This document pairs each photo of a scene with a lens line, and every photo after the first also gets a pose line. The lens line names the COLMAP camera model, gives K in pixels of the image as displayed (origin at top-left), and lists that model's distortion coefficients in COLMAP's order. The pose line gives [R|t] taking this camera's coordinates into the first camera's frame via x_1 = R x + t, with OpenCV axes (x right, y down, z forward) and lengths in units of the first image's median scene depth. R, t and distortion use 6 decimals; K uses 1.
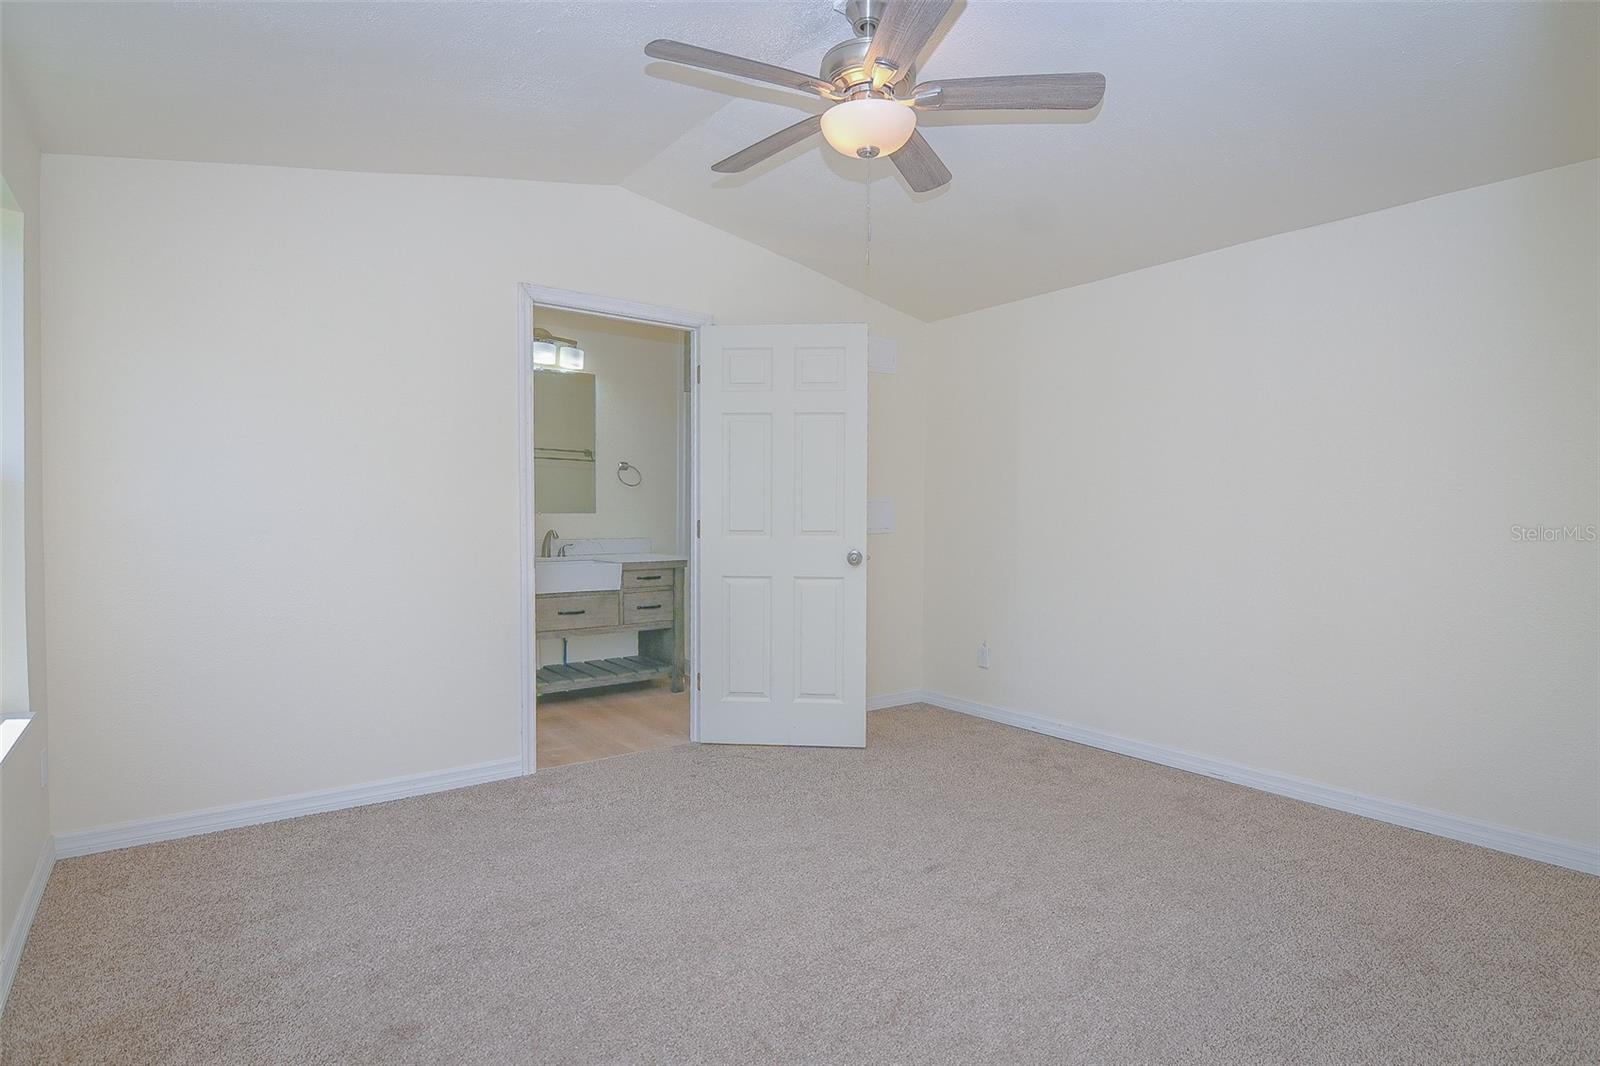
lens RADIAL K [[832.8, 0, 797.6], [0, 832.8, 528.1], [0, 0, 1]] dist [-0.028113, -0.002880]
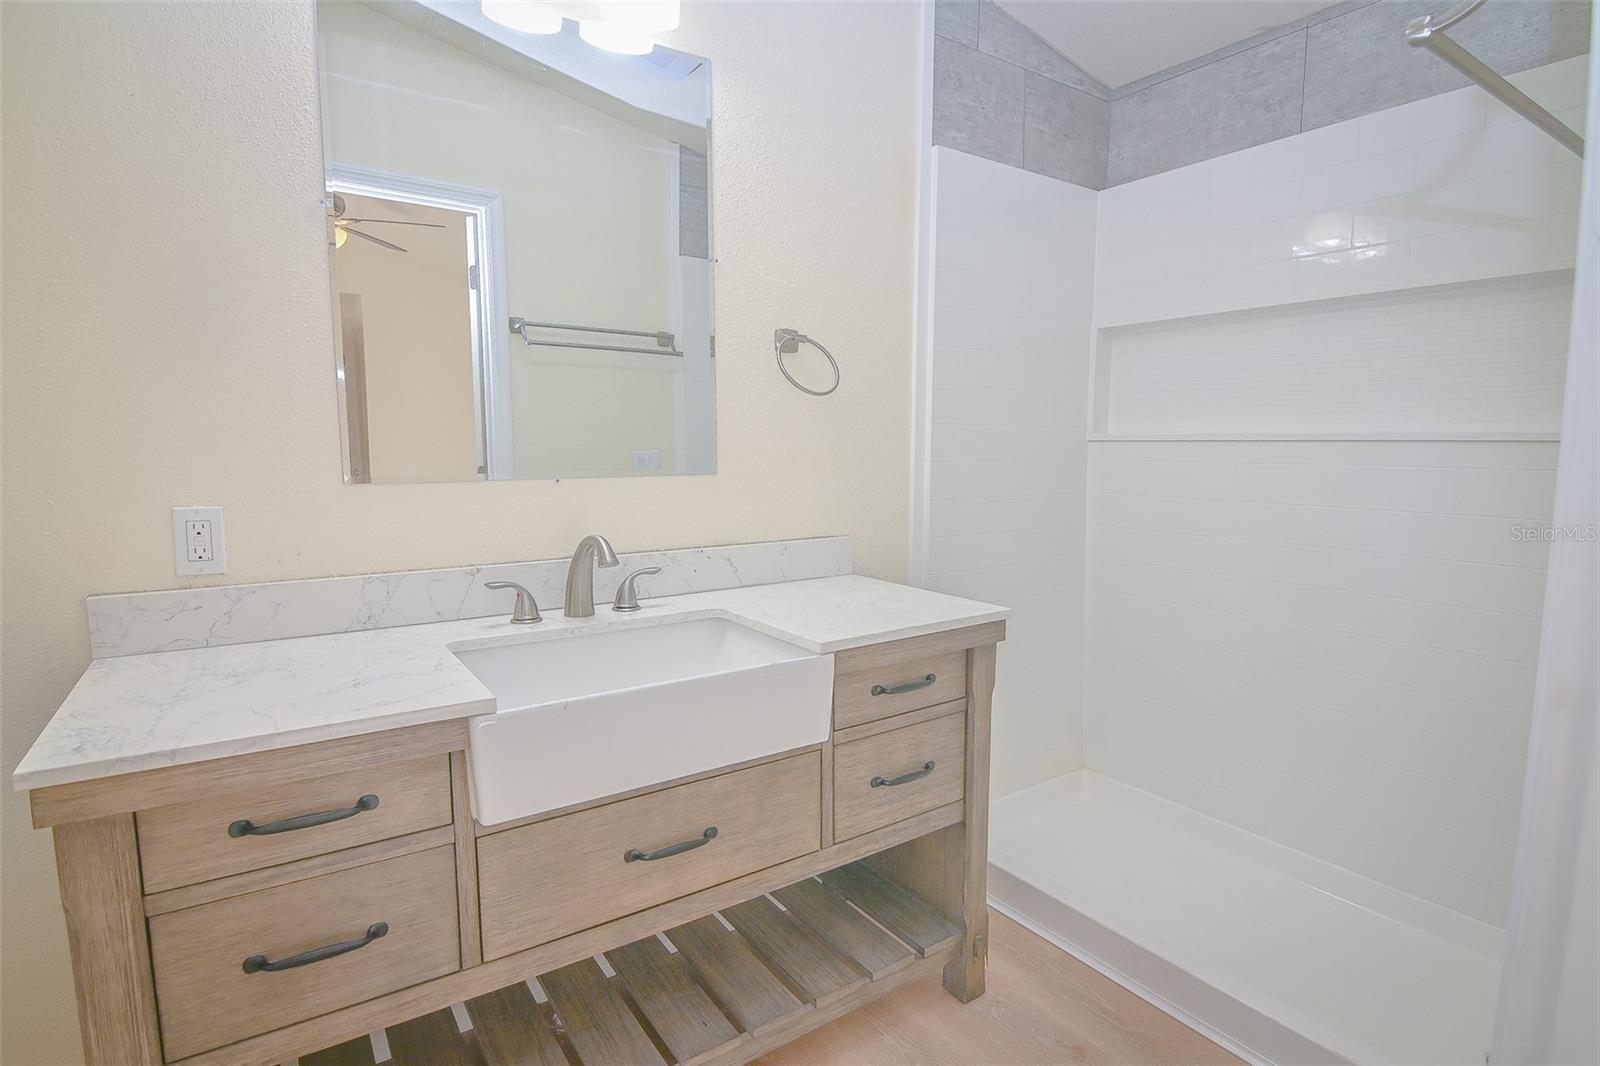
lens RADIAL K [[832.8, 0, 803.8], [0, 832.8, 533.5], [0, 0, 1]] dist [-0.028113, -0.002880]
pose [[0.998834, -0.003405, -0.048147, -0.198527], [0.007952, 0.995487, 0.094568, -0.027299], [0.047608, -0.094841, 0.994353, 0.680799]]
